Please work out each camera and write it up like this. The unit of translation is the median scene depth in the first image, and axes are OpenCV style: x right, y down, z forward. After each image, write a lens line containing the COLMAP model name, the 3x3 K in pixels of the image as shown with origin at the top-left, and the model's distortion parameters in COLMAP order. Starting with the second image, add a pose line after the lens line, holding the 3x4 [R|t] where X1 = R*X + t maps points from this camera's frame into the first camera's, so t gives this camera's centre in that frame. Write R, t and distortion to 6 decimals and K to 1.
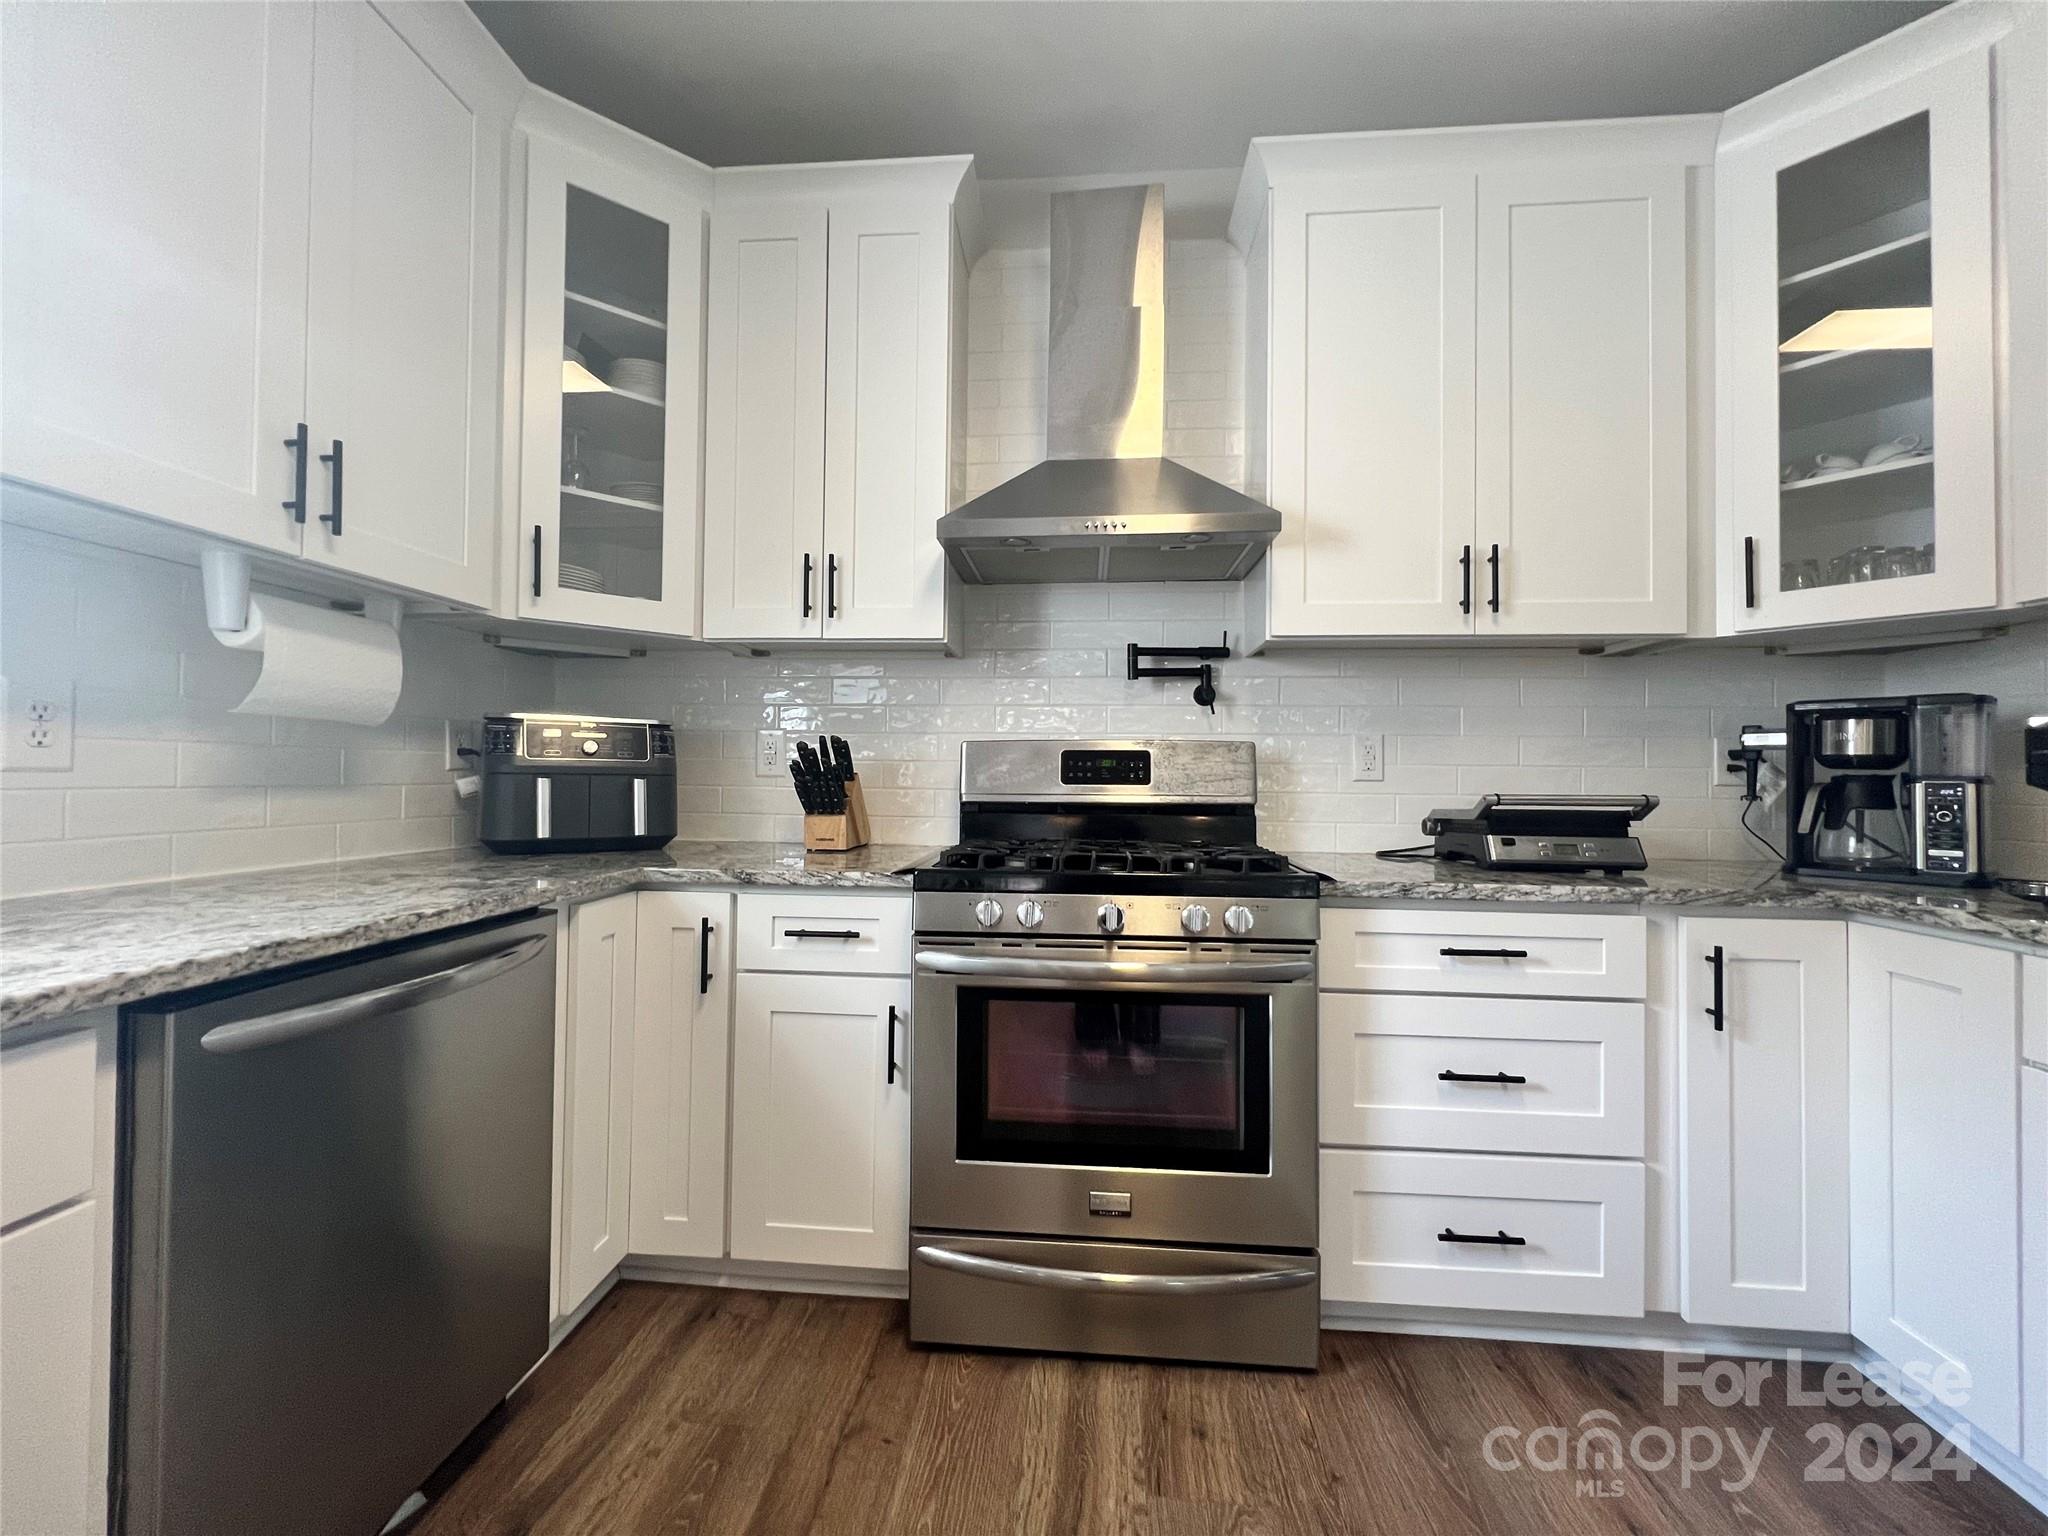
lens RADIAL K [[825.7, 0, 1020.6], [0, 825.7, 760.1], [0, 0, 1]] dist [0.000815, -0.000012]
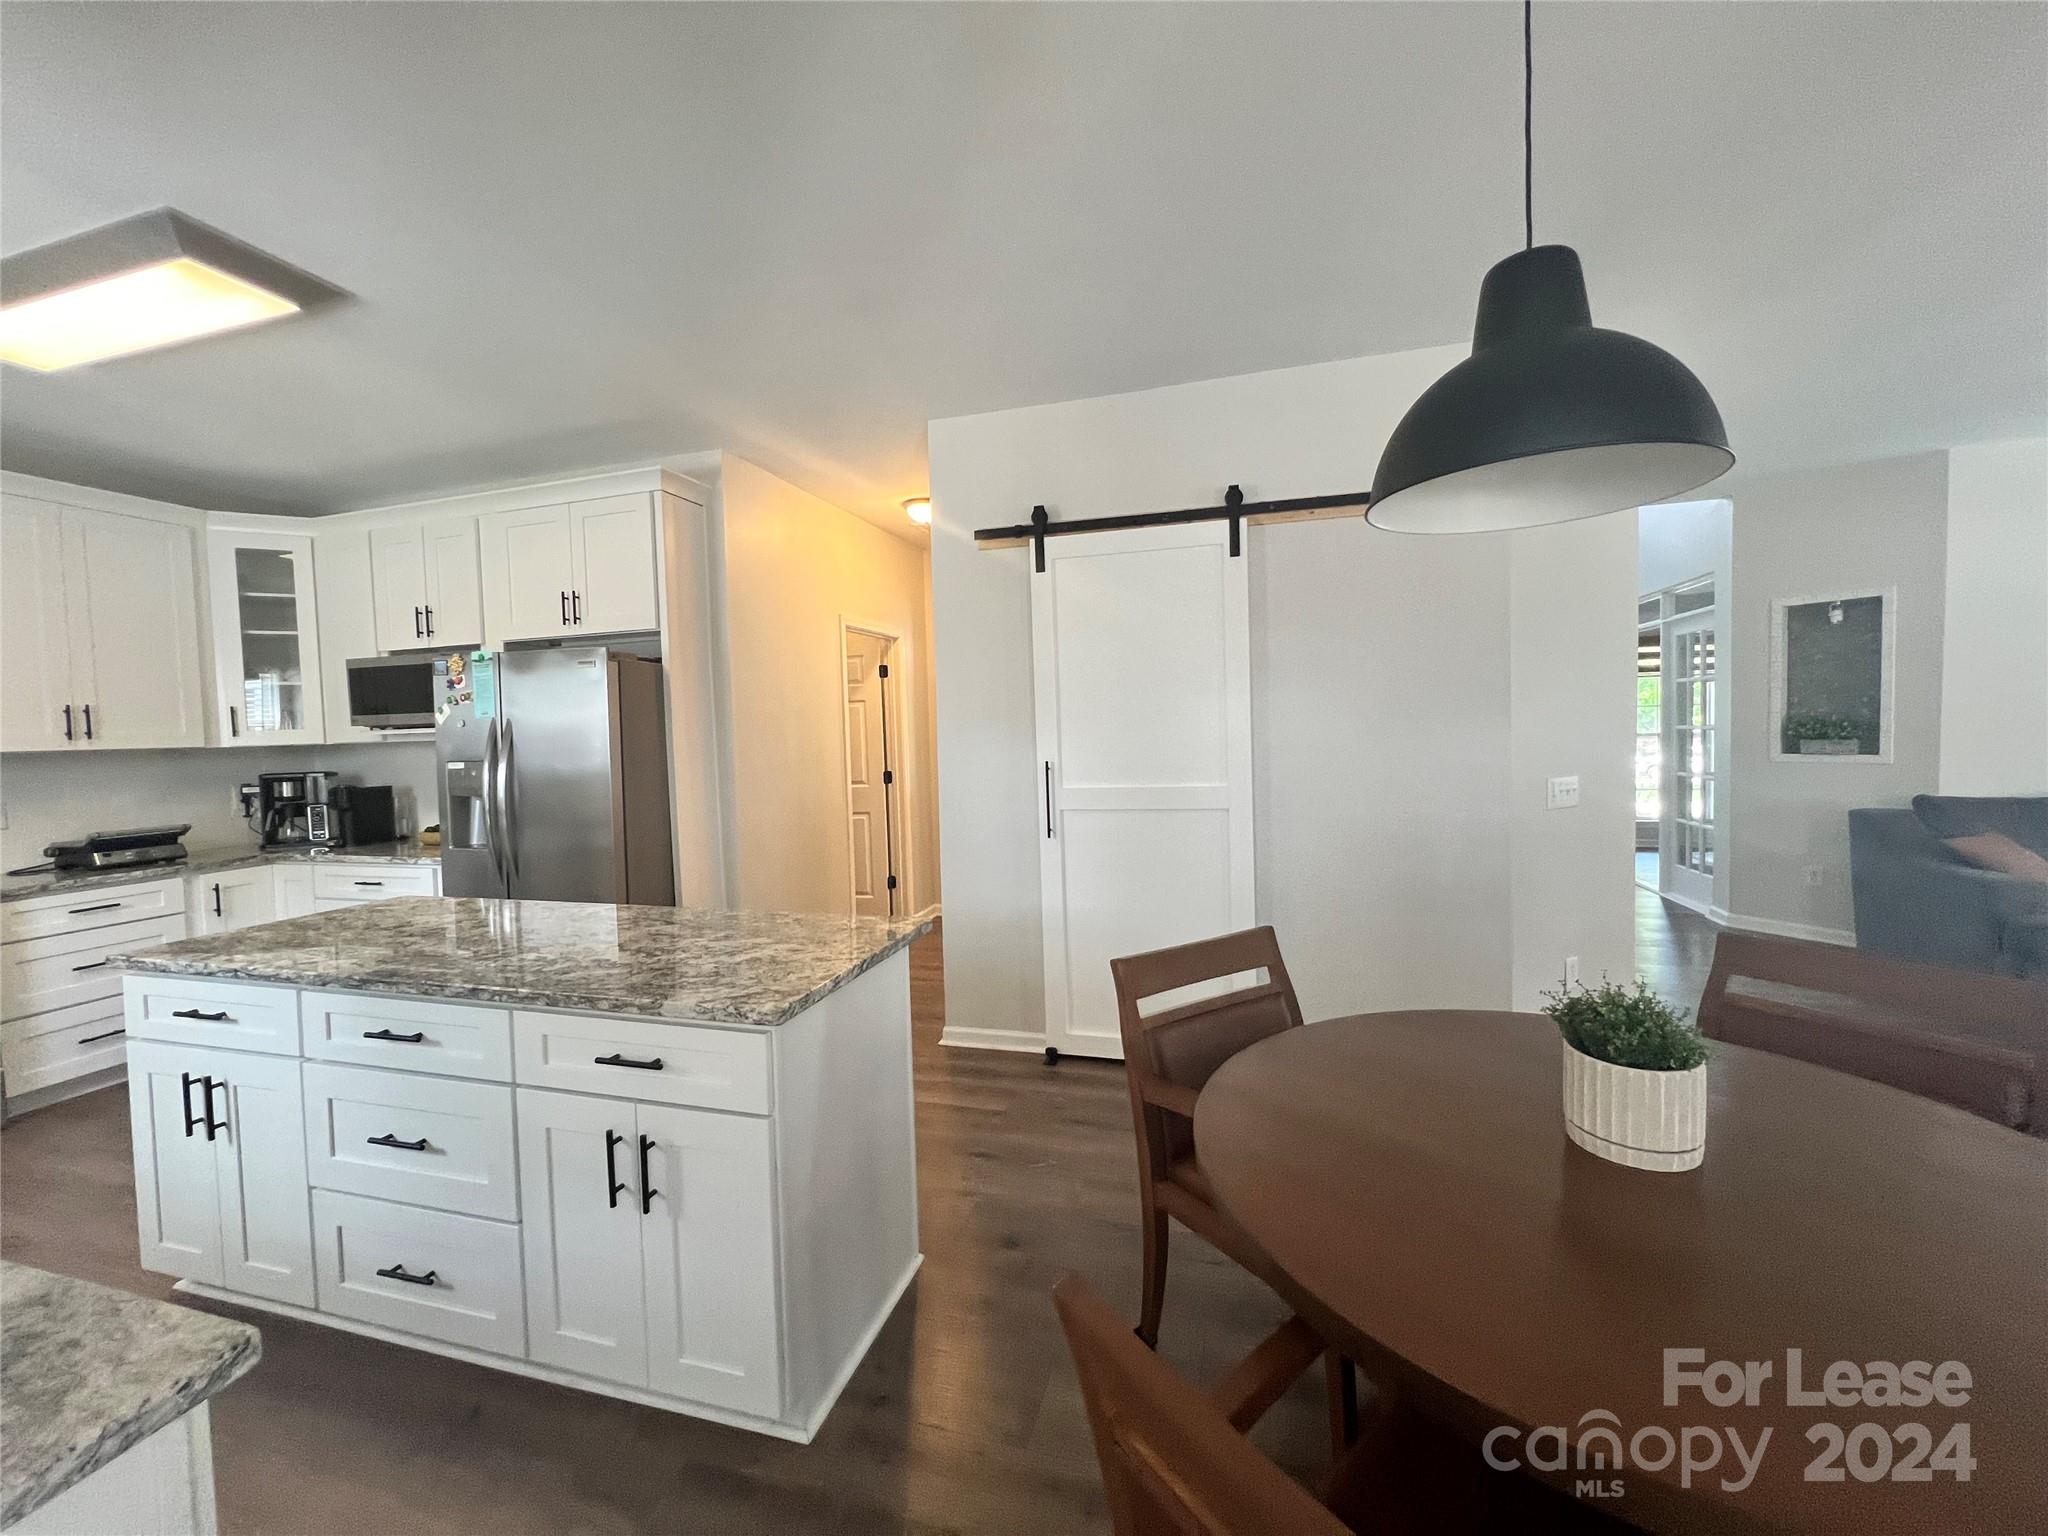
lens RADIAL K [[825.7, 0, 1024.1], [0, 825.7, 764.4], [0, 0, 1]] dist [0.000815, -0.000012]
pose [[0.201421, -0.058768, 0.977740, -0.906034], [0.011315, 0.998272, 0.057671, -0.209775], [-0.979439, -0.000553, 0.201738, -1.577581]]
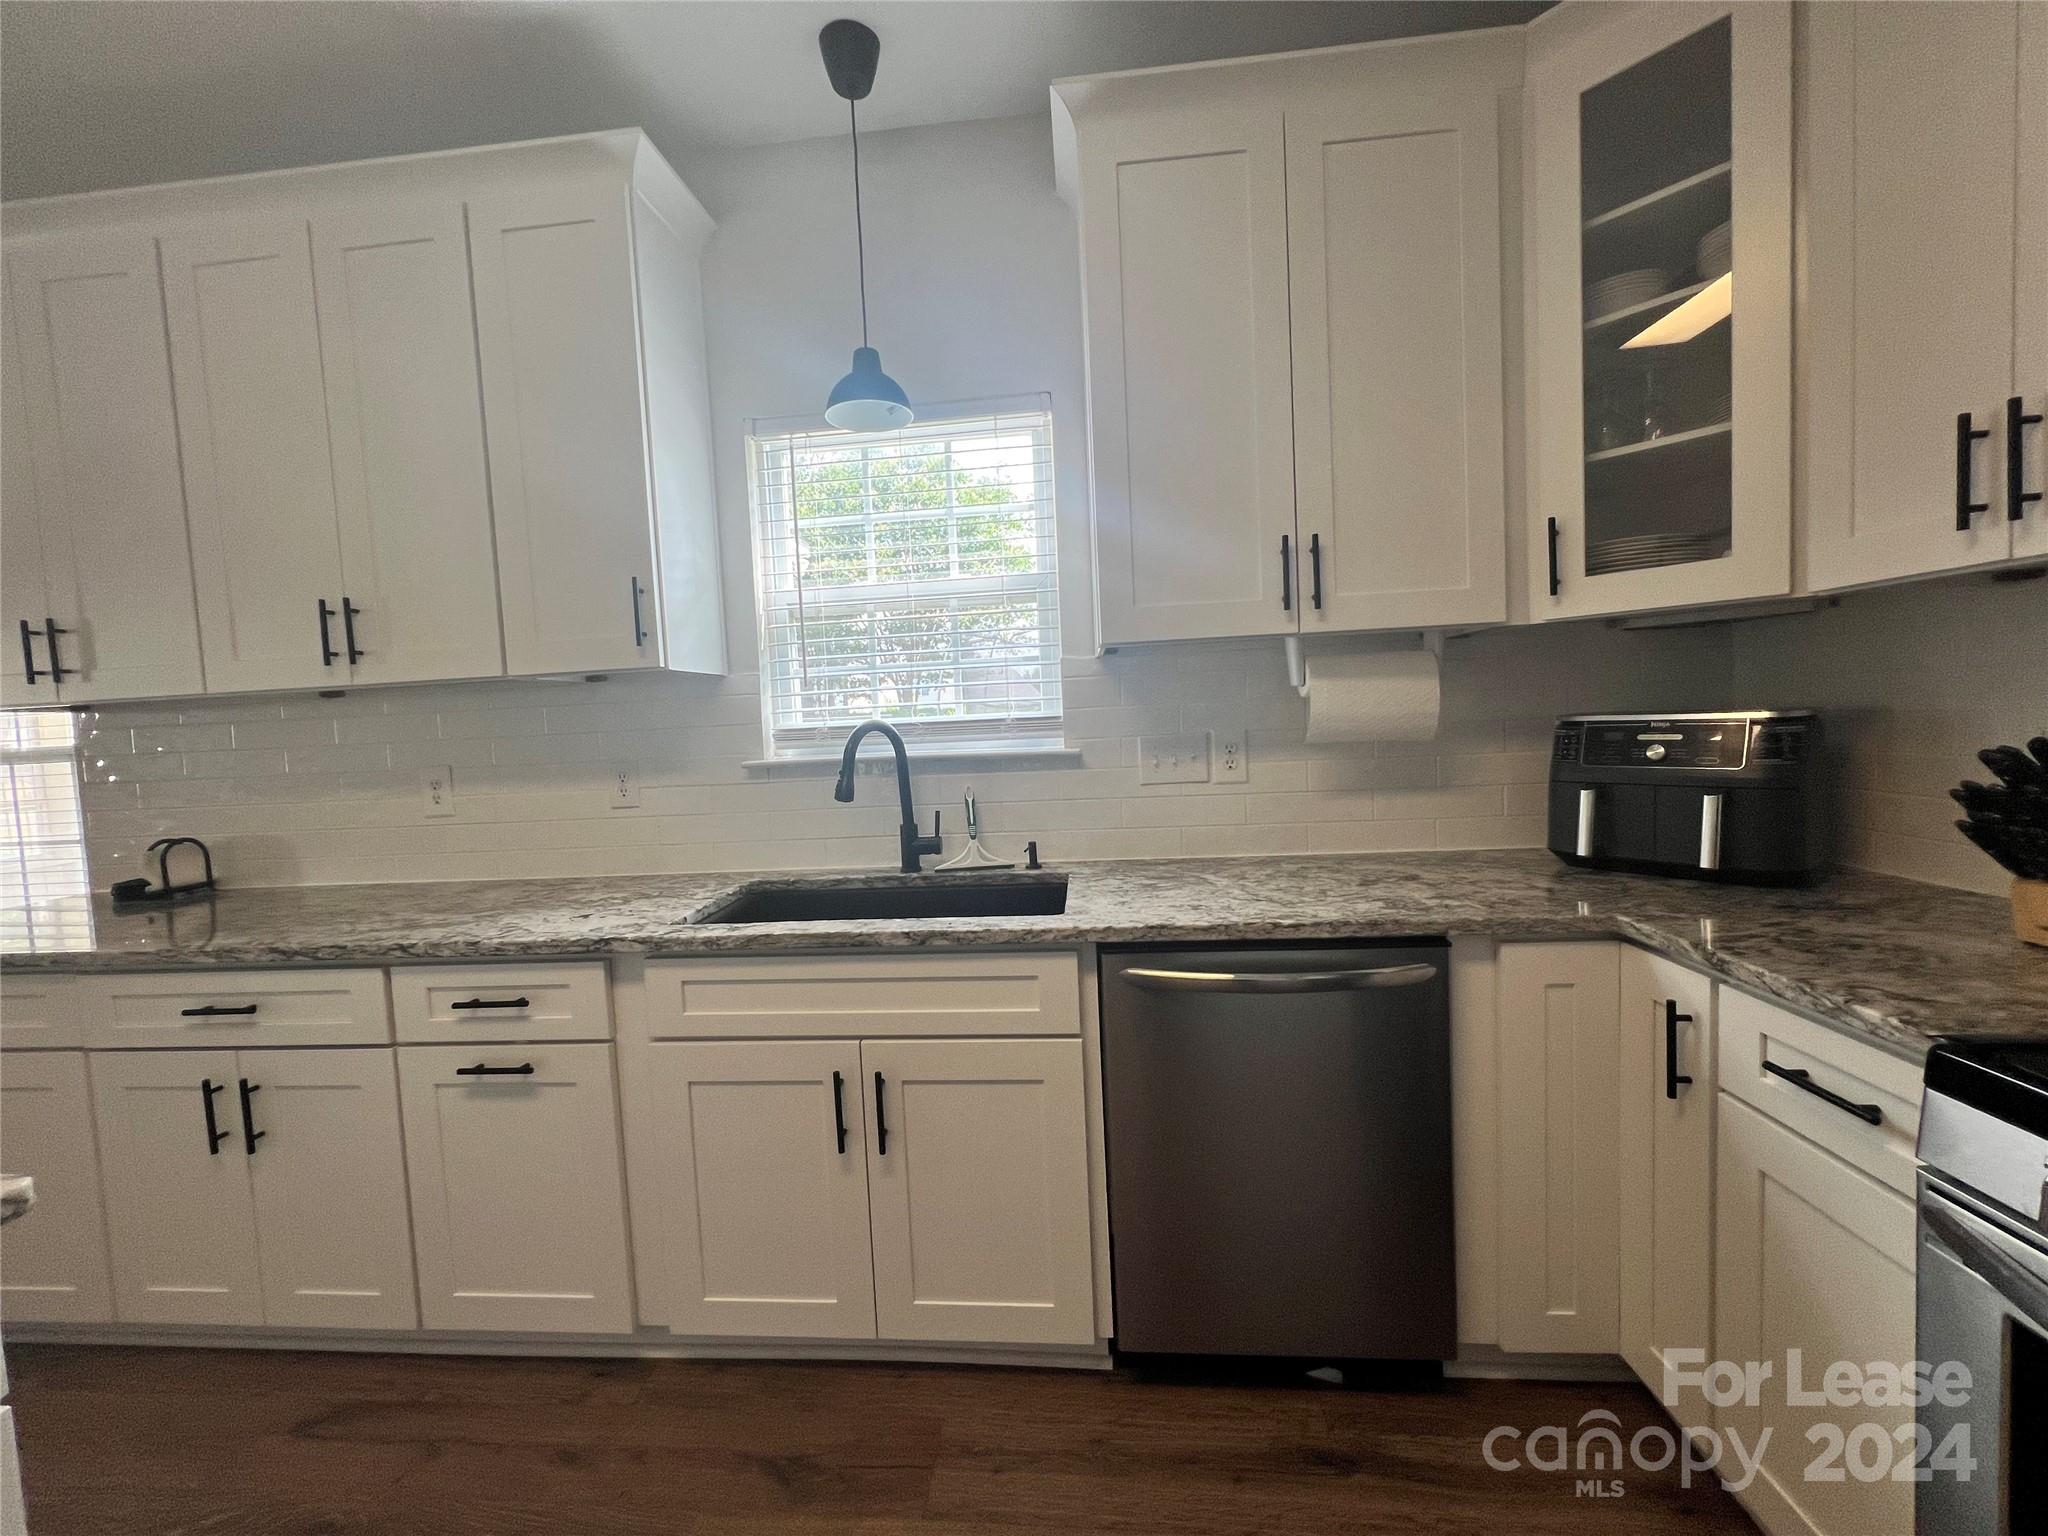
lens RADIAL K [[825.7, 0, 1017.6], [0, 825.7, 770.3], [0, 0, 1]] dist [0.000815, -0.000012]
pose [[-0.001202, 0.052195, -0.998636, 0.545571], [0.062870, 0.996665, 0.052016, -0.144191], [0.998021, -0.062721, -0.004480, 0.641018]]
